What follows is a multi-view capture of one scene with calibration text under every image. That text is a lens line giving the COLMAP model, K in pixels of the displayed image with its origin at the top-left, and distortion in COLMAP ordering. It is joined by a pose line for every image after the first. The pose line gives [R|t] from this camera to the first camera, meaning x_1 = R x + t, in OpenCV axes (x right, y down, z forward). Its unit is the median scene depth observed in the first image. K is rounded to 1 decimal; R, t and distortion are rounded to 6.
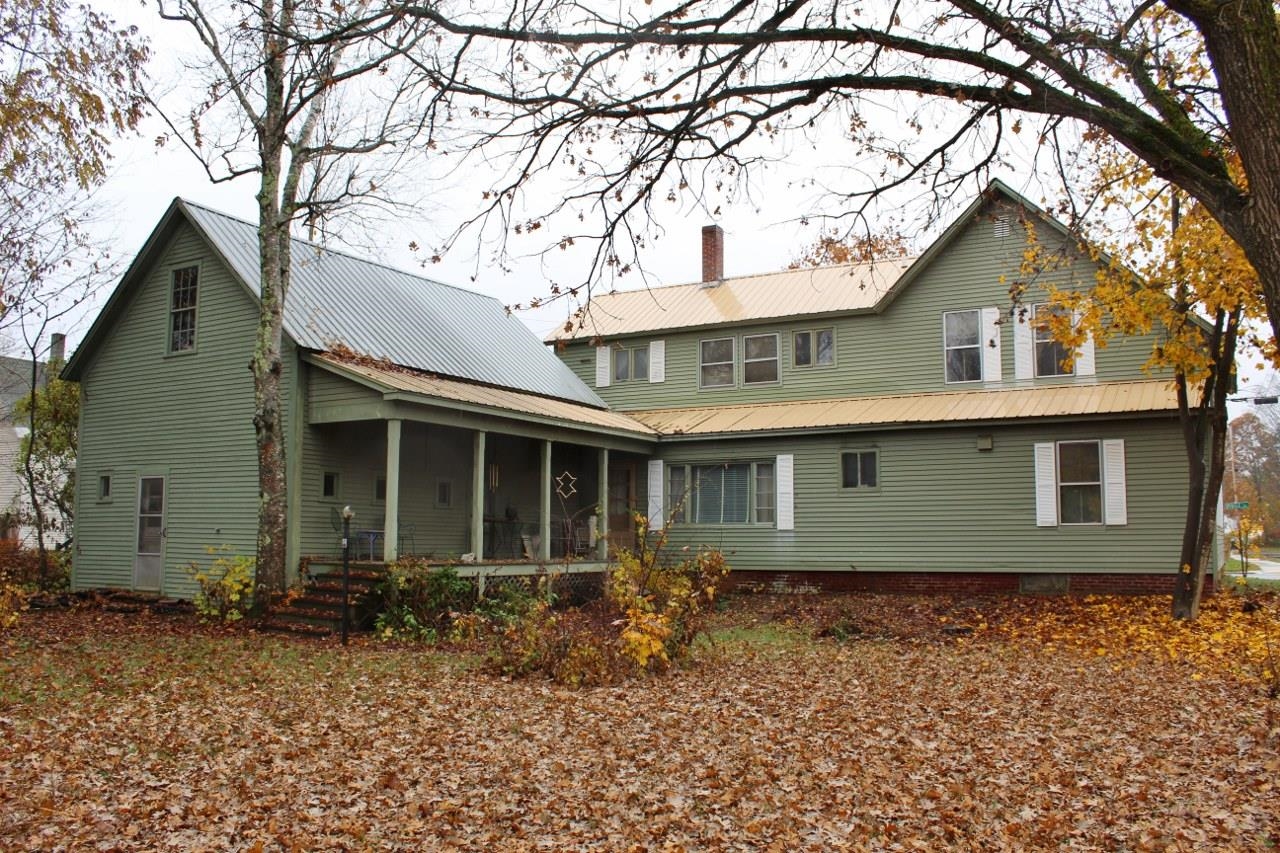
lens RADIAL K [[1082.3, 0, 640.0], [0, 1082.3, 426.5], [0, 0, 1]] dist [-0.178656, 0.184301]
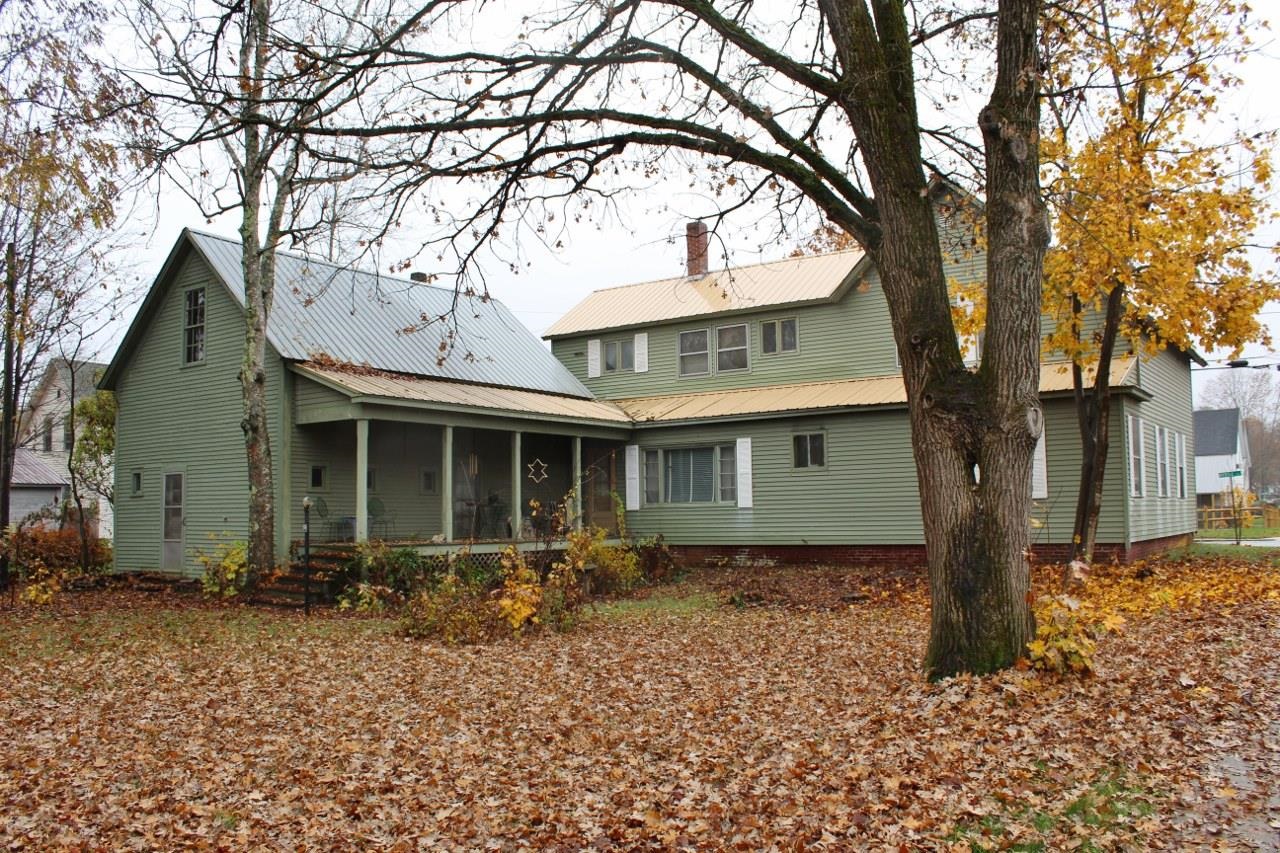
lens RADIAL K [[1082.3, 0, 640.0], [0, 1082.3, 426.5], [0, 0, 1]] dist [-0.178656, 0.184301]
pose [[0.995872, -0.026191, -0.086912, 0.148543], [0.028100, 0.999389, 0.020808, -0.012949], [0.086314, -0.023164, 0.995999, -0.102398]]
